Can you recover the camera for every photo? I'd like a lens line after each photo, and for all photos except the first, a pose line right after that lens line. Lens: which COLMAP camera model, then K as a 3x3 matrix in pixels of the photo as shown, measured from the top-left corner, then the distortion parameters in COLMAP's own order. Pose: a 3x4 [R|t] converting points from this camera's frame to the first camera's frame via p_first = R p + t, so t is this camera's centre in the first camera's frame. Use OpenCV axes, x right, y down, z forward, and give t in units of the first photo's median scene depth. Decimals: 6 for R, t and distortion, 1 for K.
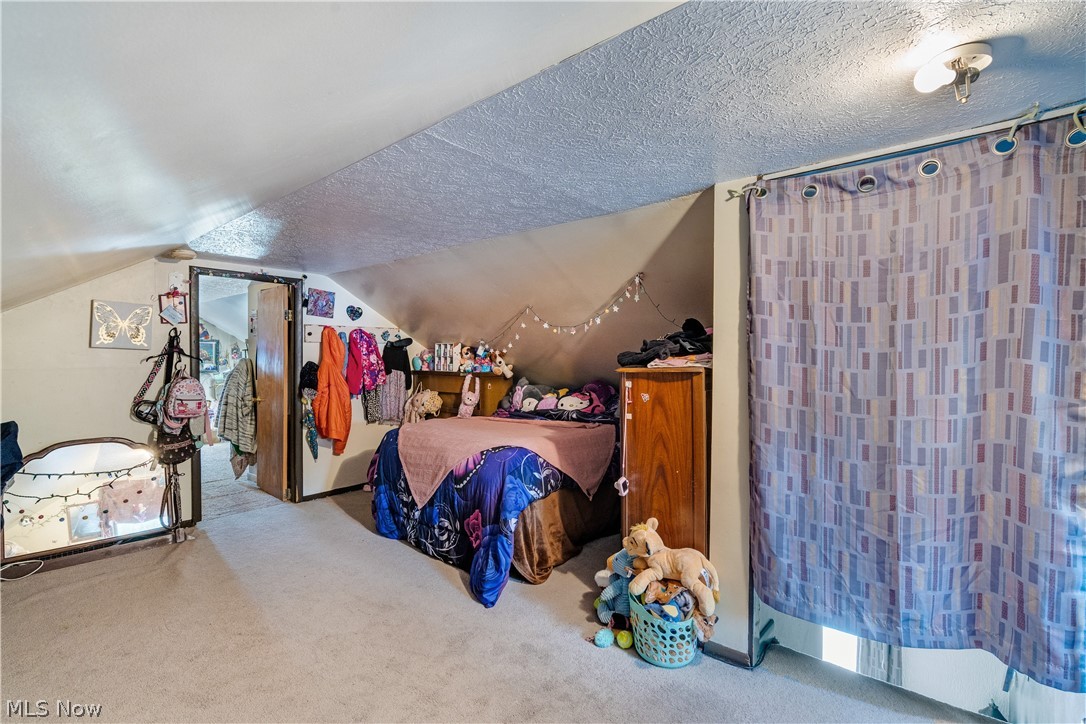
lens RADIAL K [[499.2, 0, 540.8], [0, 499.2, 366.7], [0, 0, 1]] dist [-0.002416, 0.001024]
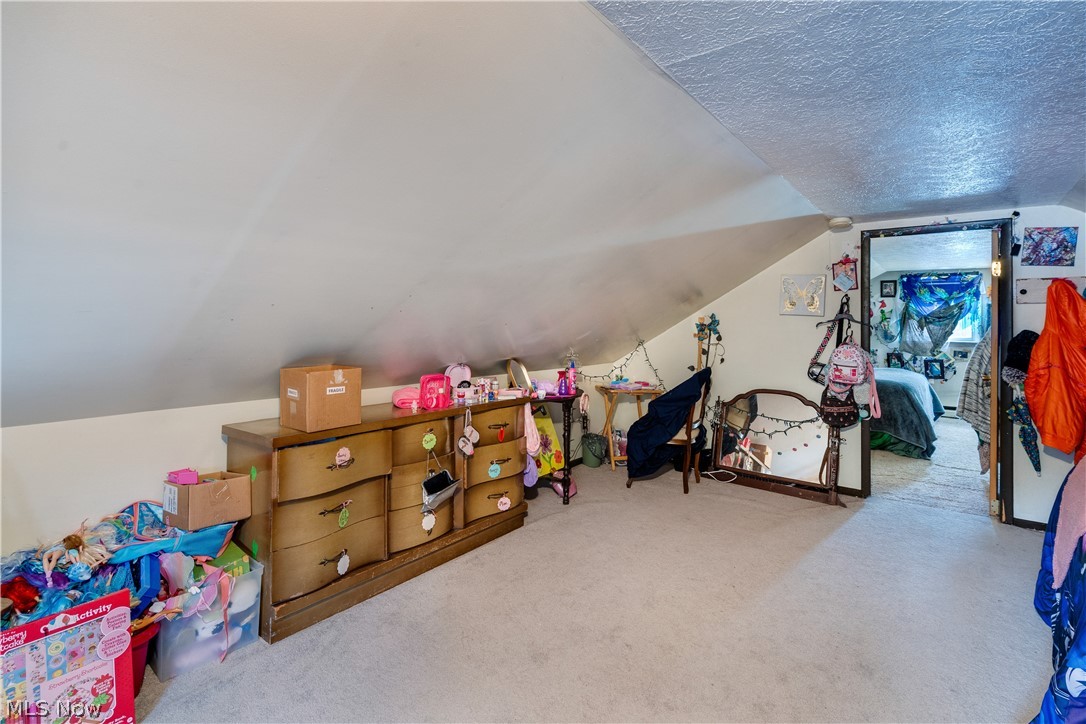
lens RADIAL K [[499.2, 0, 524.4], [0, 499.2, 310.4], [0, 0, 1]] dist [-0.002416, 0.001024]
pose [[0.039303, -0.021790, -0.998990, 0.269384], [-0.026763, 0.999381, -0.022851, -0.004524], [0.998869, 0.027634, 0.038695, 0.312101]]
